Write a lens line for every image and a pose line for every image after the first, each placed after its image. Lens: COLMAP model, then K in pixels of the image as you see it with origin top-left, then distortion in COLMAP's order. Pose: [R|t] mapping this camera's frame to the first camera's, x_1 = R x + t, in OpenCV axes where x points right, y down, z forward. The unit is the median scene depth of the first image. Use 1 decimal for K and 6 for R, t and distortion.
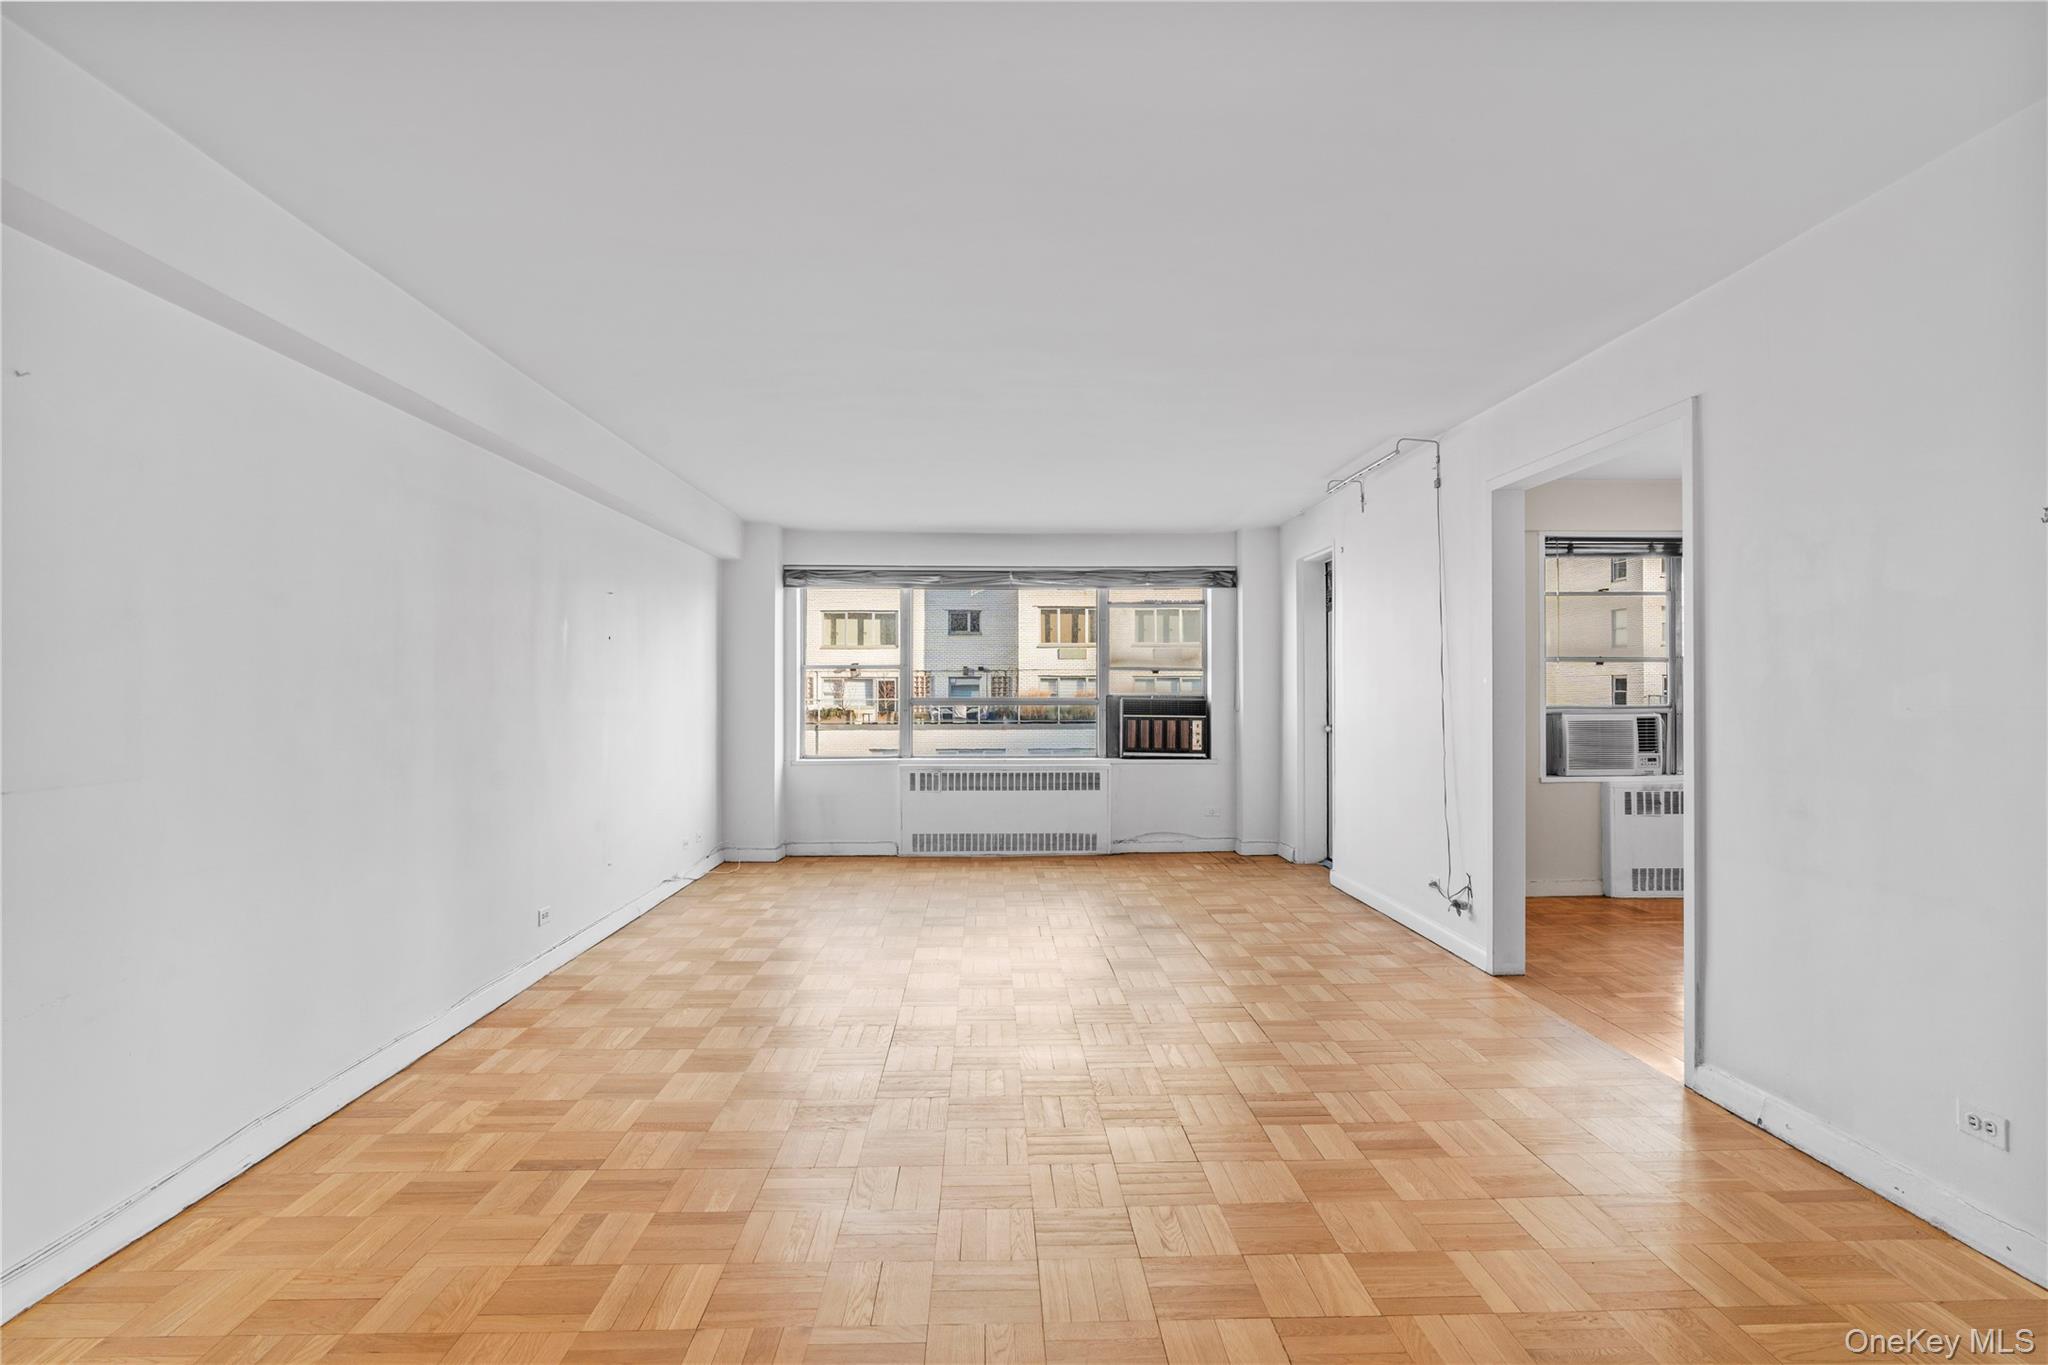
lens RADIAL K [[1027.5, 0, 1029.0], [0, 1027.5, 678.8], [0, 0, 1]] dist [-0.005802, 0.003962]
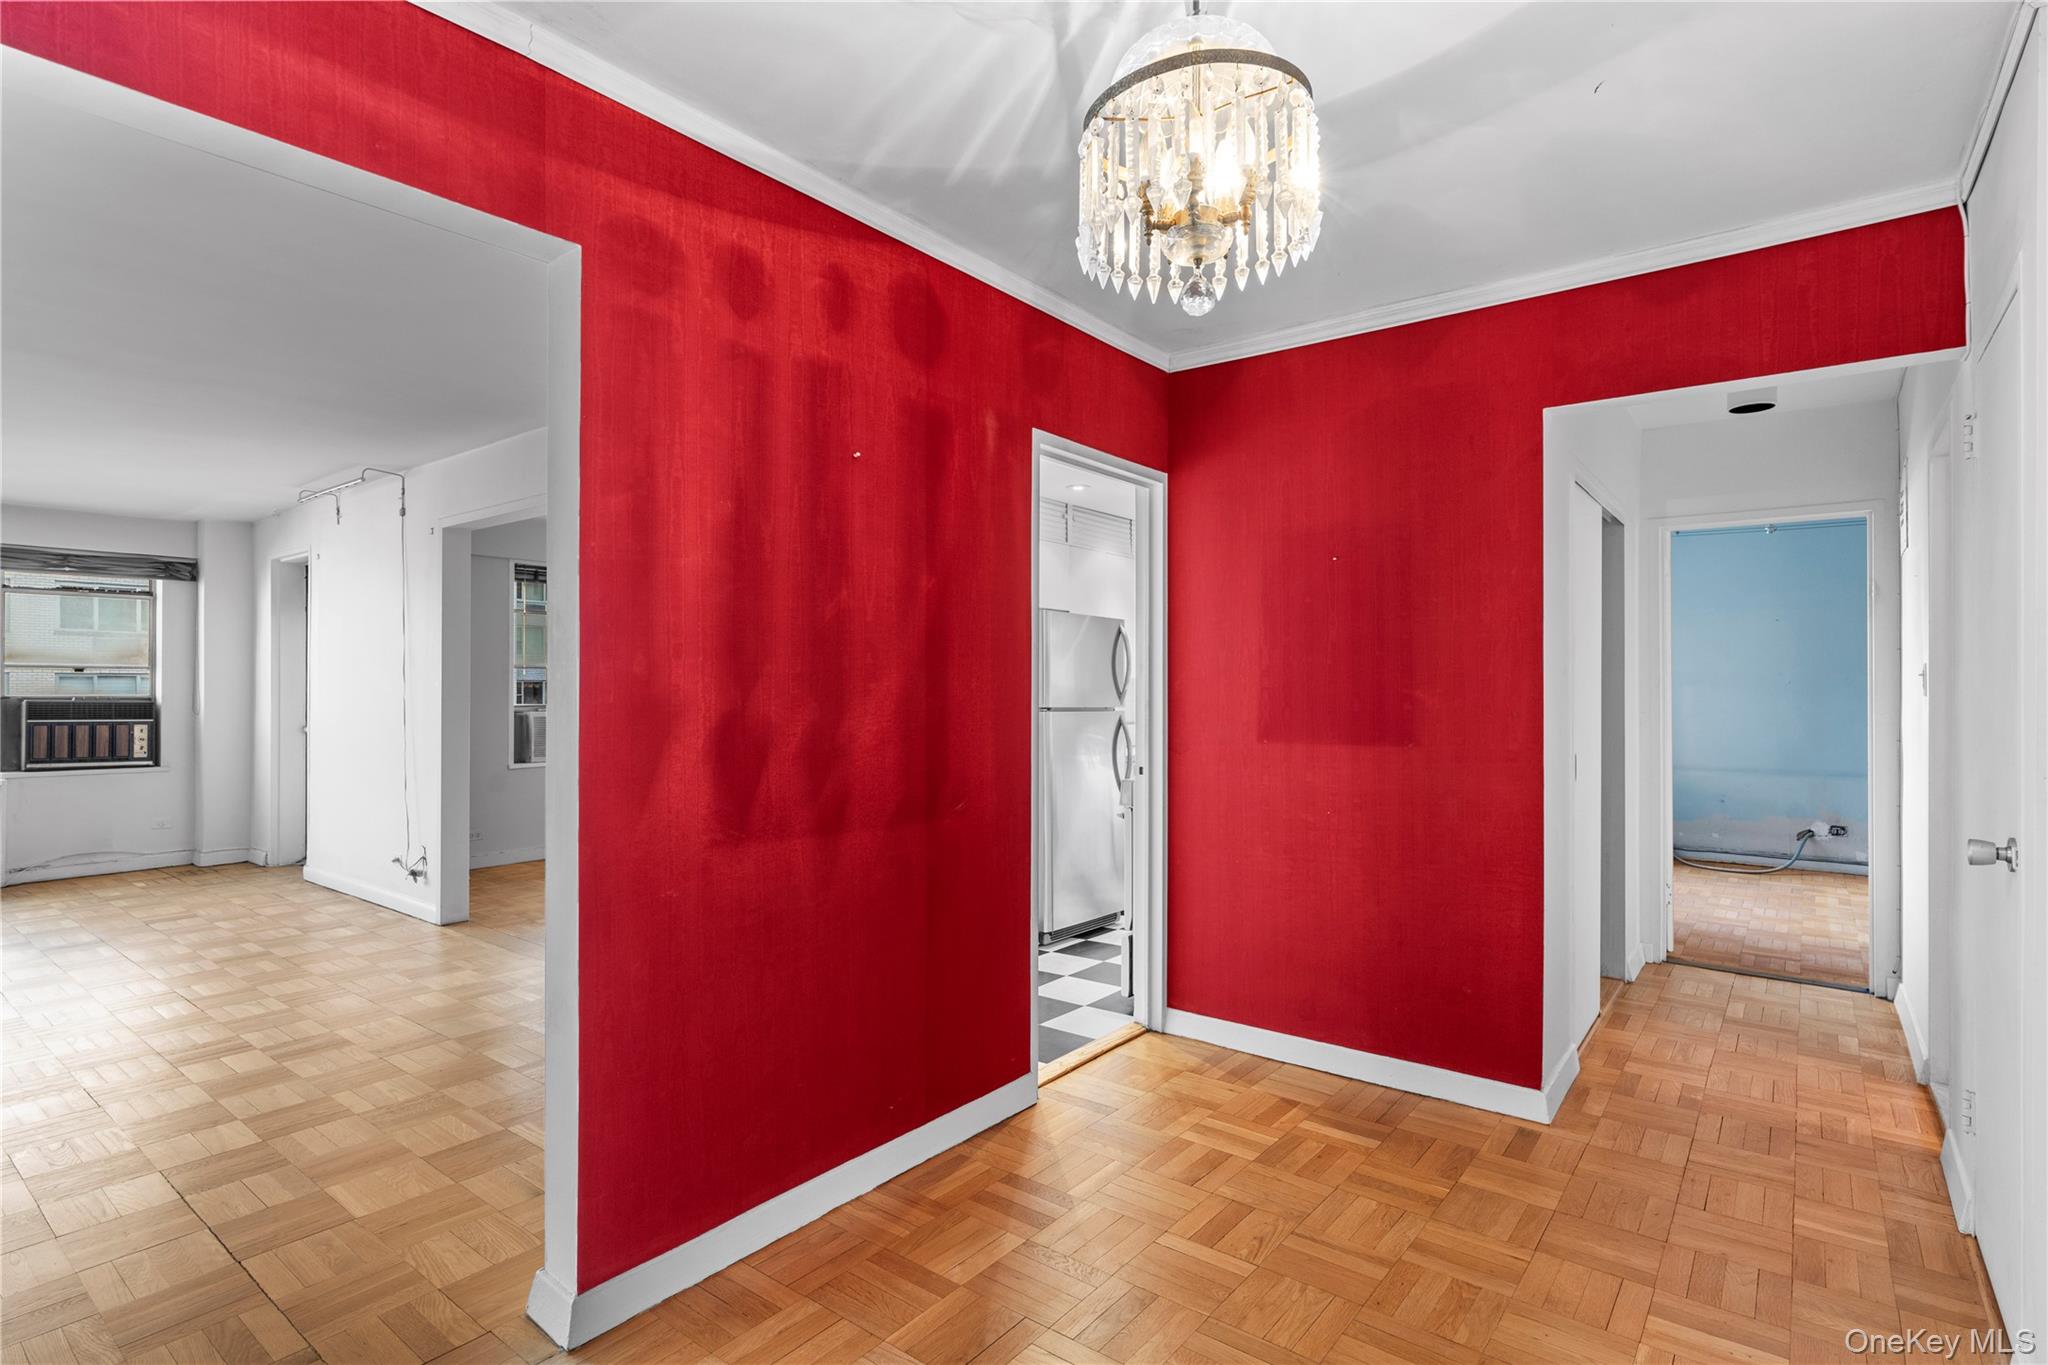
lens RADIAL K [[1027.5, 0, 1030.3], [0, 1027.5, 690.2], [0, 0, 1]] dist [-0.005802, 0.003962]
pose [[0.653780, 0.002683, 0.756680, -0.007844], [-0.009888, 0.999939, 0.004998, -0.002163], [-0.756620, -0.010750, 0.653766, -0.186923]]
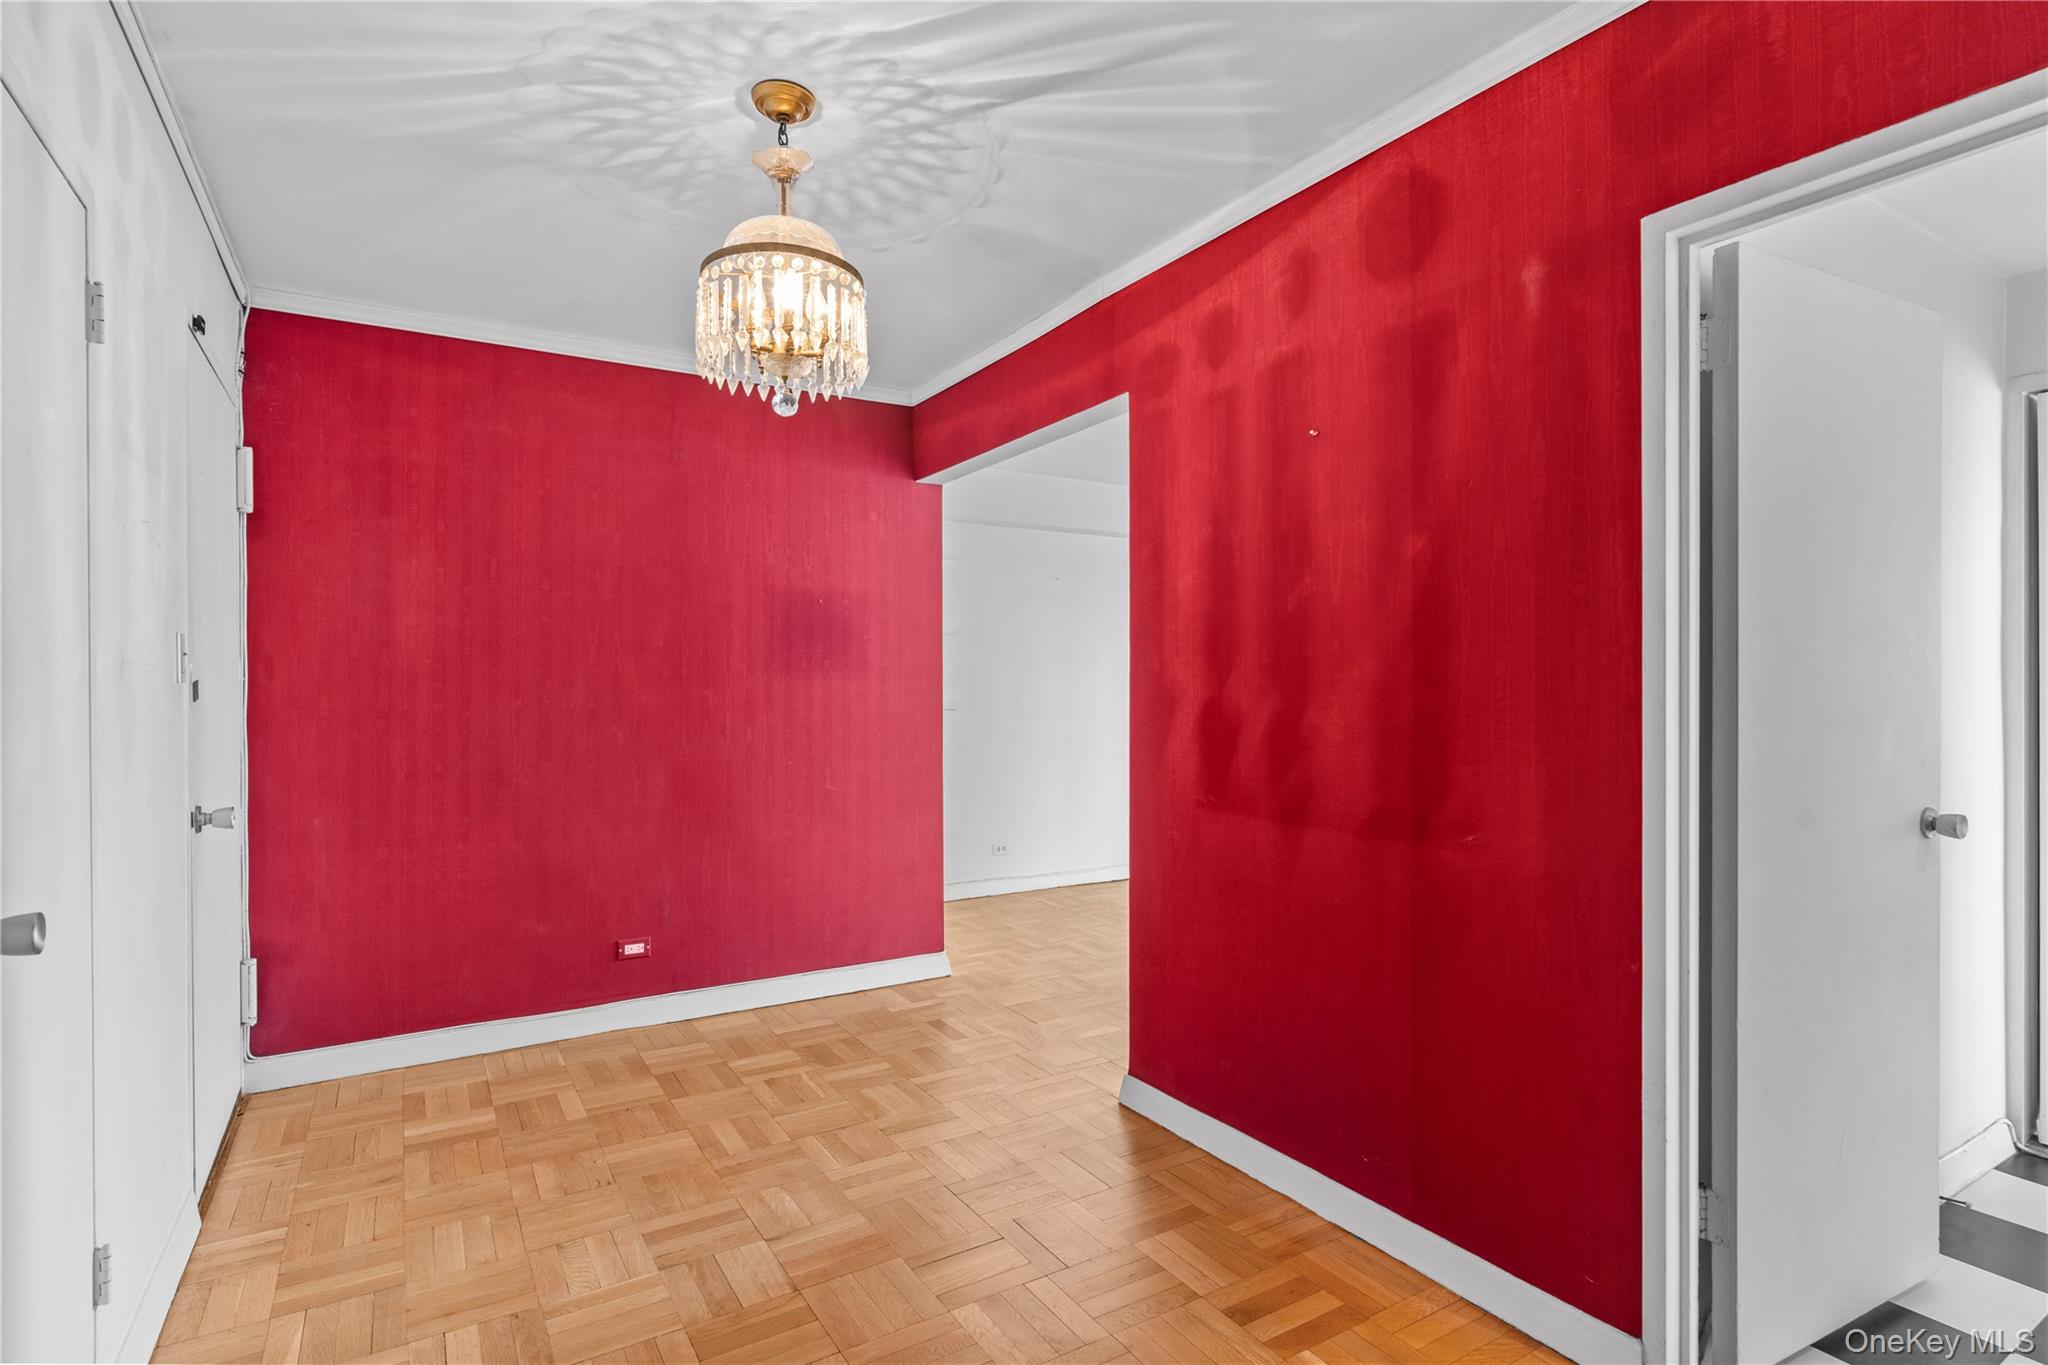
lens RADIAL K [[1027.5, 0, 1002.9], [0, 1027.5, 694.1], [0, 0, 1]] dist [-0.005802, 0.003962]
pose [[0.464137, 0.003733, -0.885756, 1.733986], [0.009005, 0.999920, 0.008933, 0.008983], [0.885718, -0.012122, 0.464066, -0.076905]]
